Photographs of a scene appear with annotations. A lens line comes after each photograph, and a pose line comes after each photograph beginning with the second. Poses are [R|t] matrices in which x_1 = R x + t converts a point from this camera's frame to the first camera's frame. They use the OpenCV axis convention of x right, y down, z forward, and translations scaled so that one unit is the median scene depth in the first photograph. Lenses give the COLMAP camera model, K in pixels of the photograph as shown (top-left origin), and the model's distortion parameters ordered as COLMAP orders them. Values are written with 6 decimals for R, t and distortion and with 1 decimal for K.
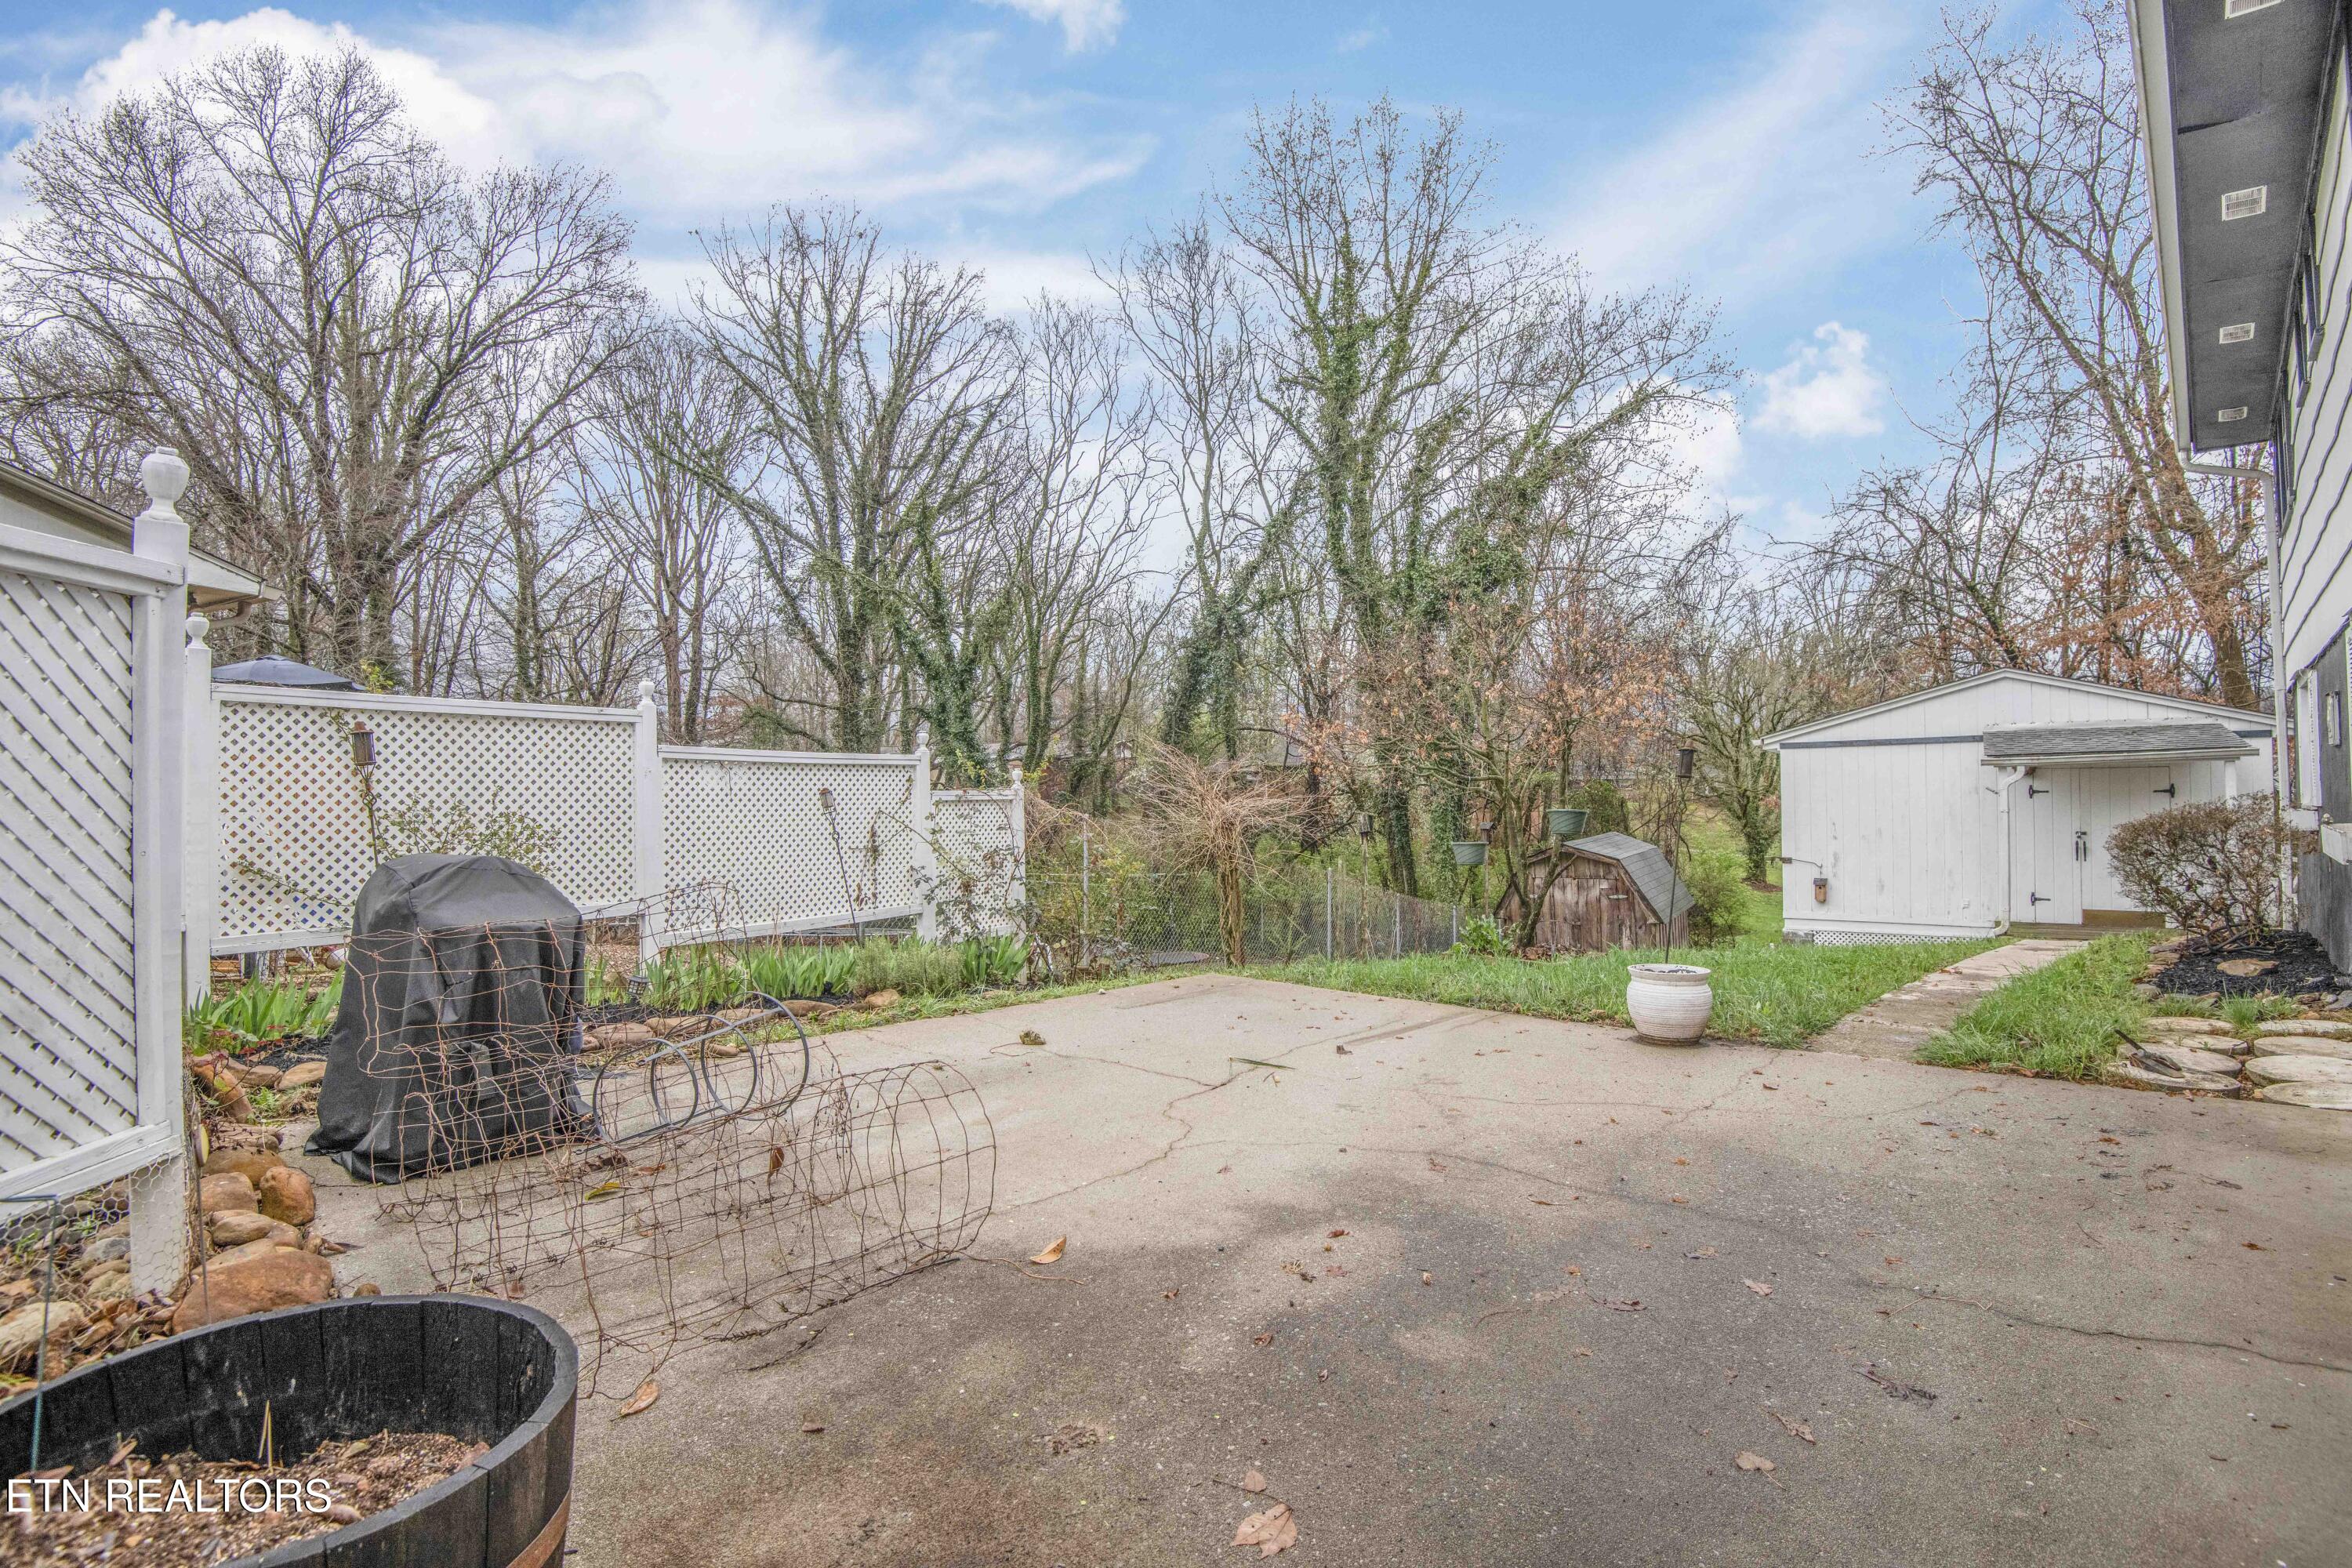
lens RADIAL K [[1086.4, 0, 1165.9], [0, 1086.4, 793.2], [0, 0, 1]] dist [-0.021981, -0.010464]
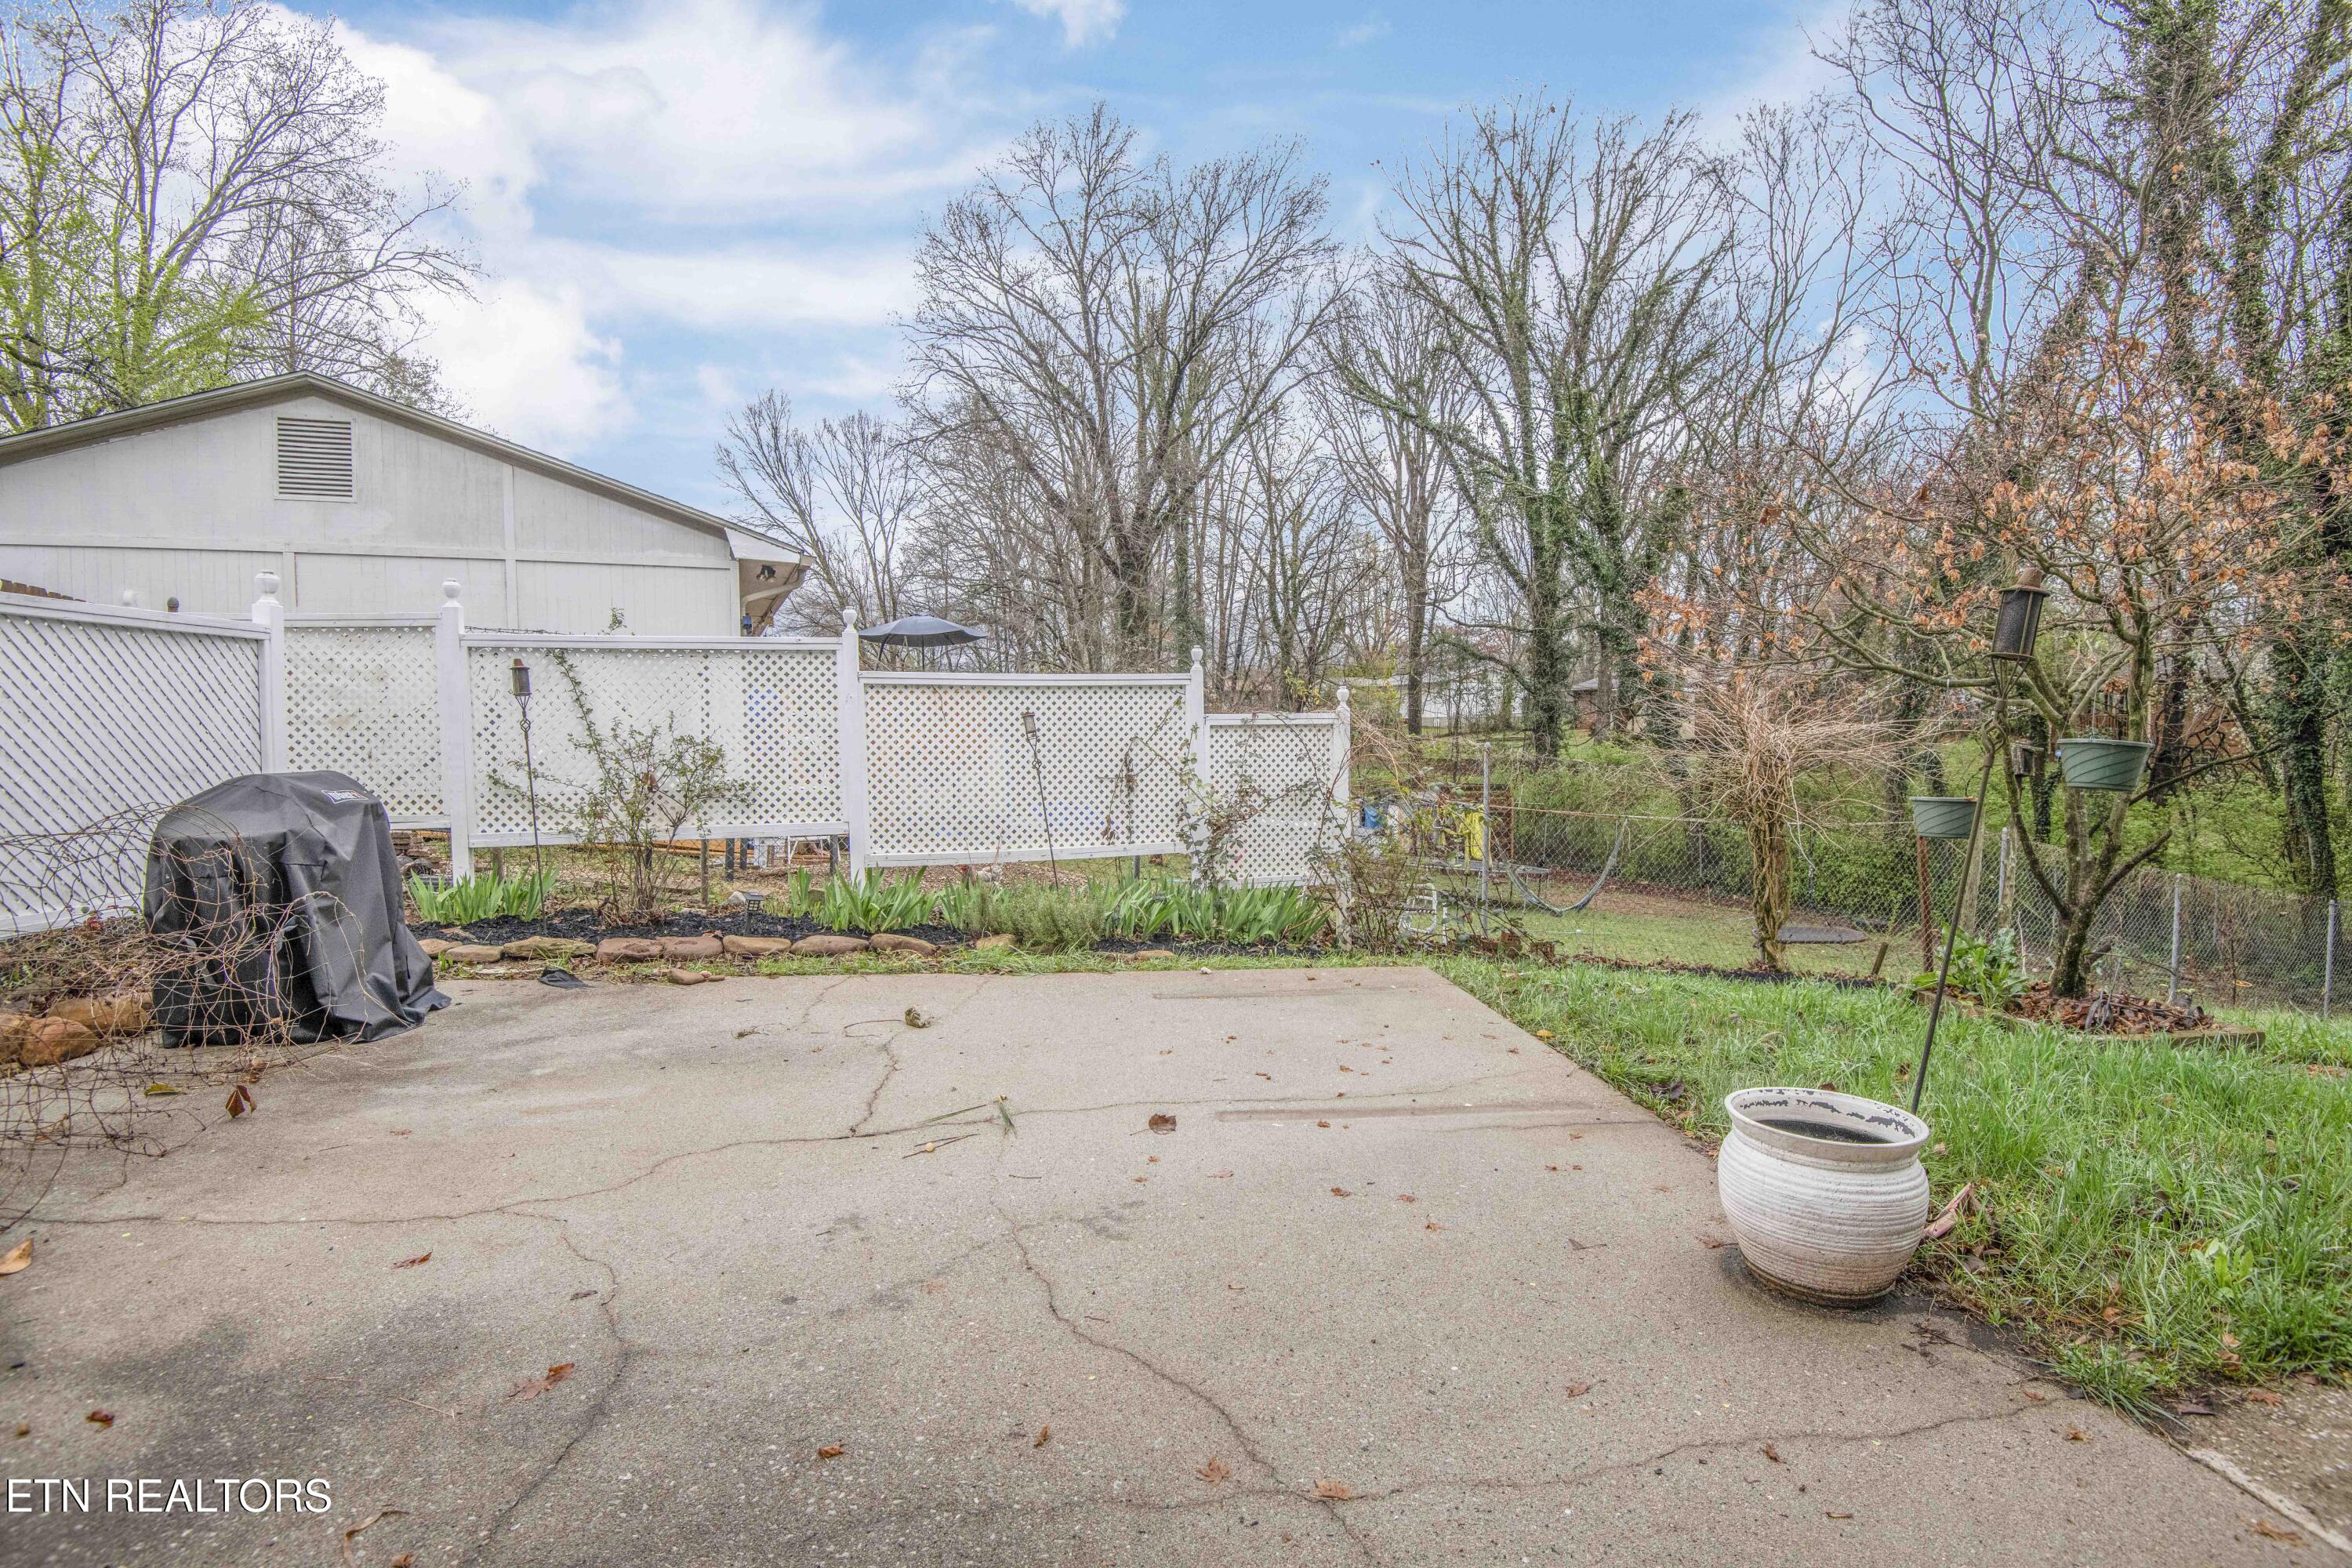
lens RADIAL K [[1086.4, 0, 1180.5], [0, 1086.4, 775.3], [0, 0, 1]] dist [-0.021981, -0.010464]
pose [[0.760992, 0.026115, -0.648236, 0.305951], [0.005796, 0.998876, 0.047044, 0.005185], [0.648736, -0.039557, 0.759985, 0.294921]]
